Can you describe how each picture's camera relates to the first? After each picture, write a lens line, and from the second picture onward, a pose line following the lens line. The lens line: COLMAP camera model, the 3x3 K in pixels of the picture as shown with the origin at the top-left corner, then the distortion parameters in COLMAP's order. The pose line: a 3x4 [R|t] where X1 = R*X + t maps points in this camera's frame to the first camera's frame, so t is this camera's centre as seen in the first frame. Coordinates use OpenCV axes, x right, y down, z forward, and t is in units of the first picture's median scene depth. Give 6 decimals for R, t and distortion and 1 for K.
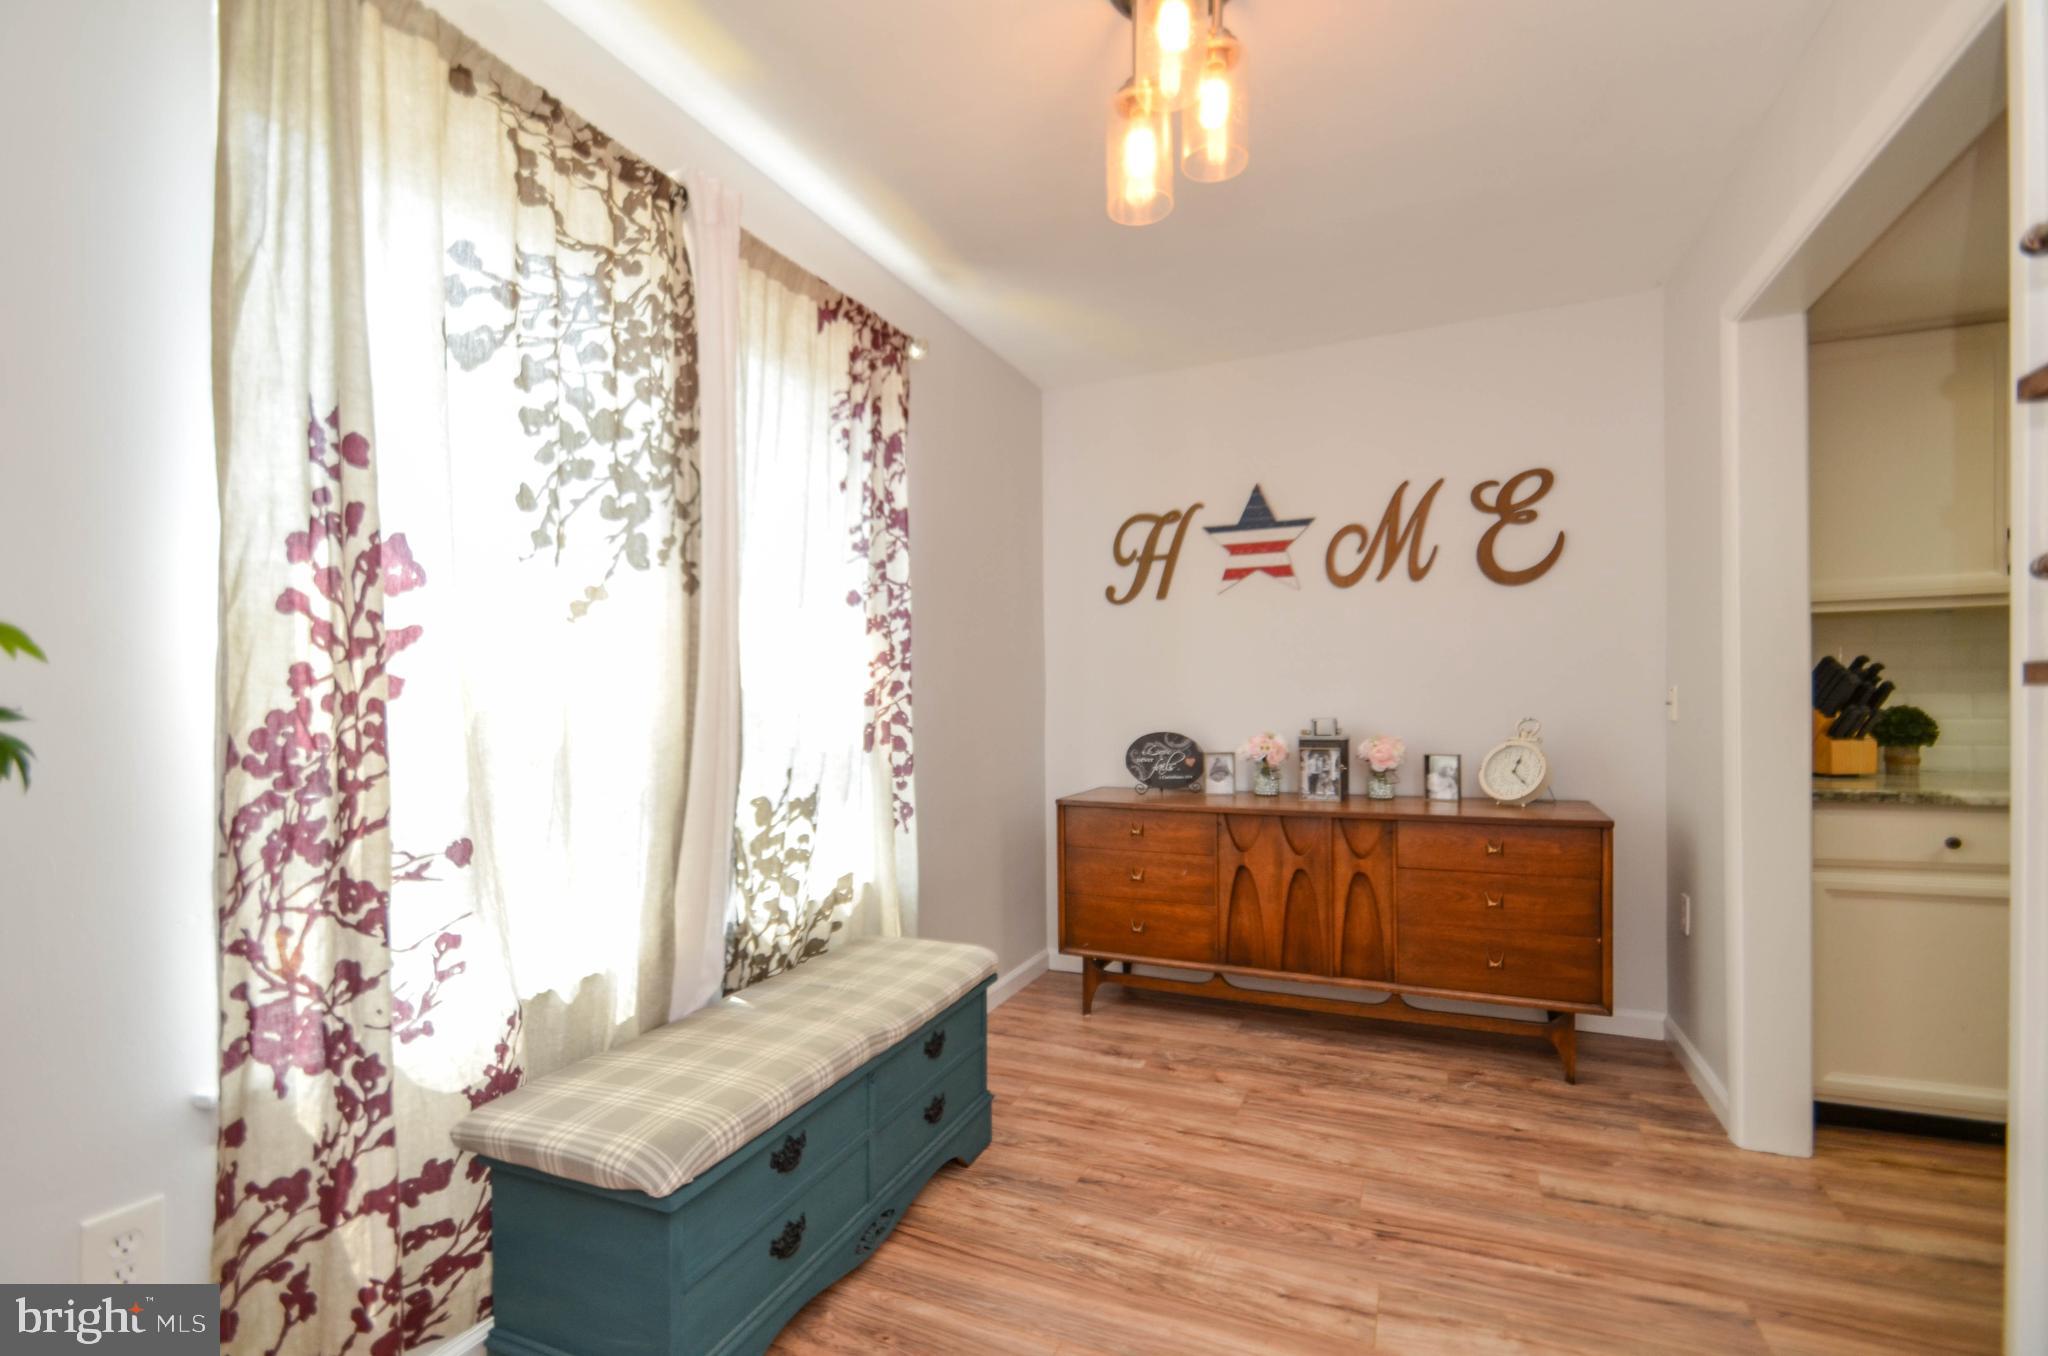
lens RADIAL K [[913.8, 0, 1025.1], [0, 913.8, 692.2], [0, 0, 1]] dist [0.008456, -0.006515]
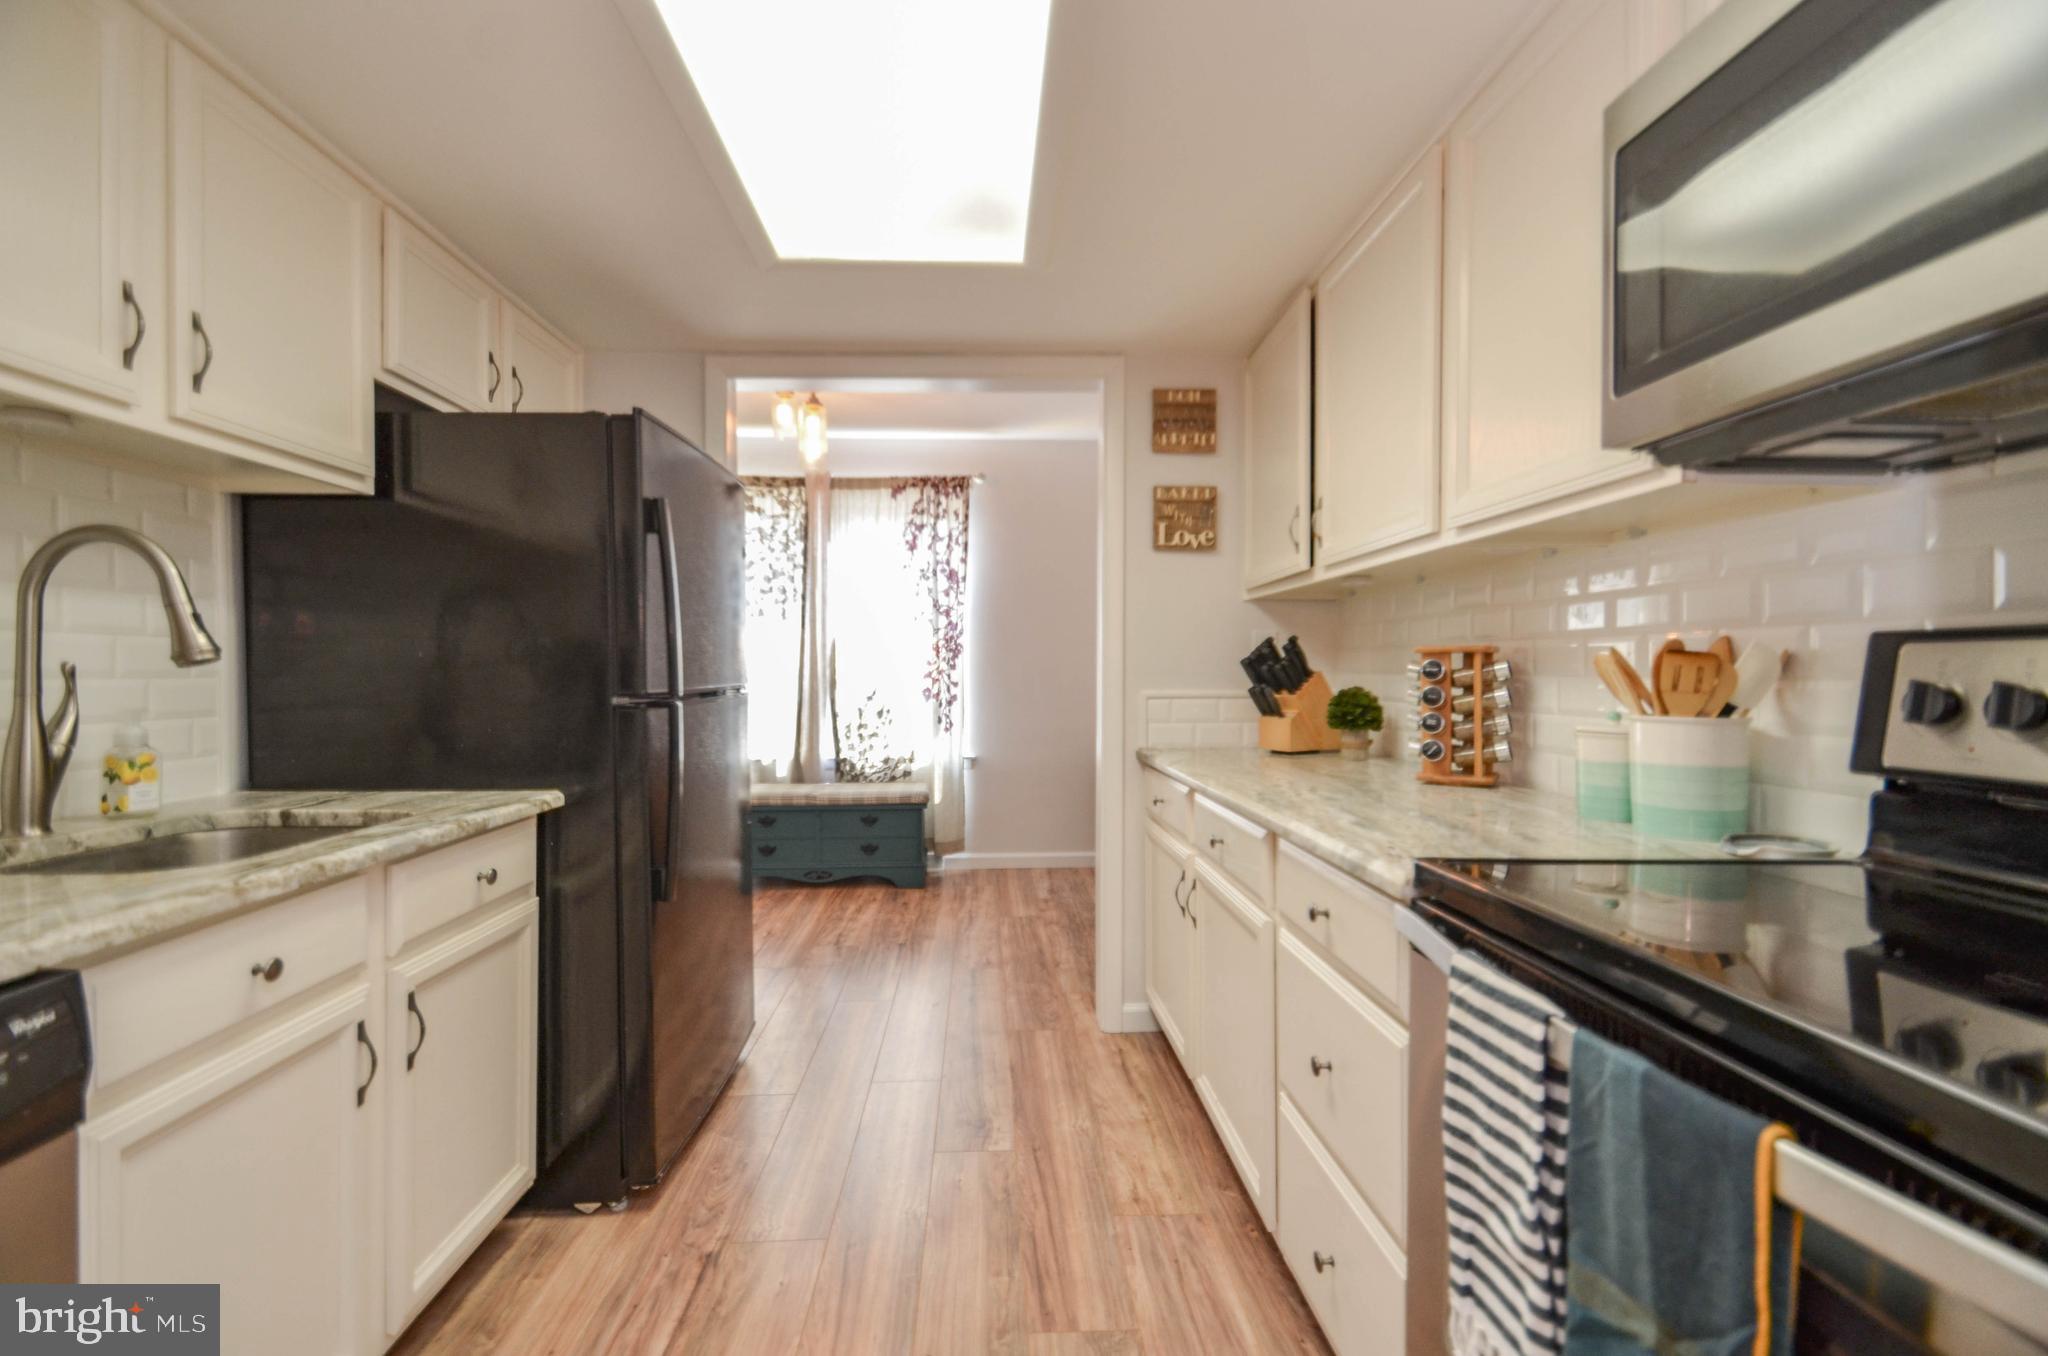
lens RADIAL K [[913.8, 0, 1005.9], [0, 913.8, 670.9], [0, 0, 1]] dist [0.008456, -0.006515]
pose [[0.401997, 0.004012, -0.915632, 2.025050], [-0.001853, 0.999992, 0.003568, 0.008488], [0.915639, 0.000262, 0.402001, 0.387012]]
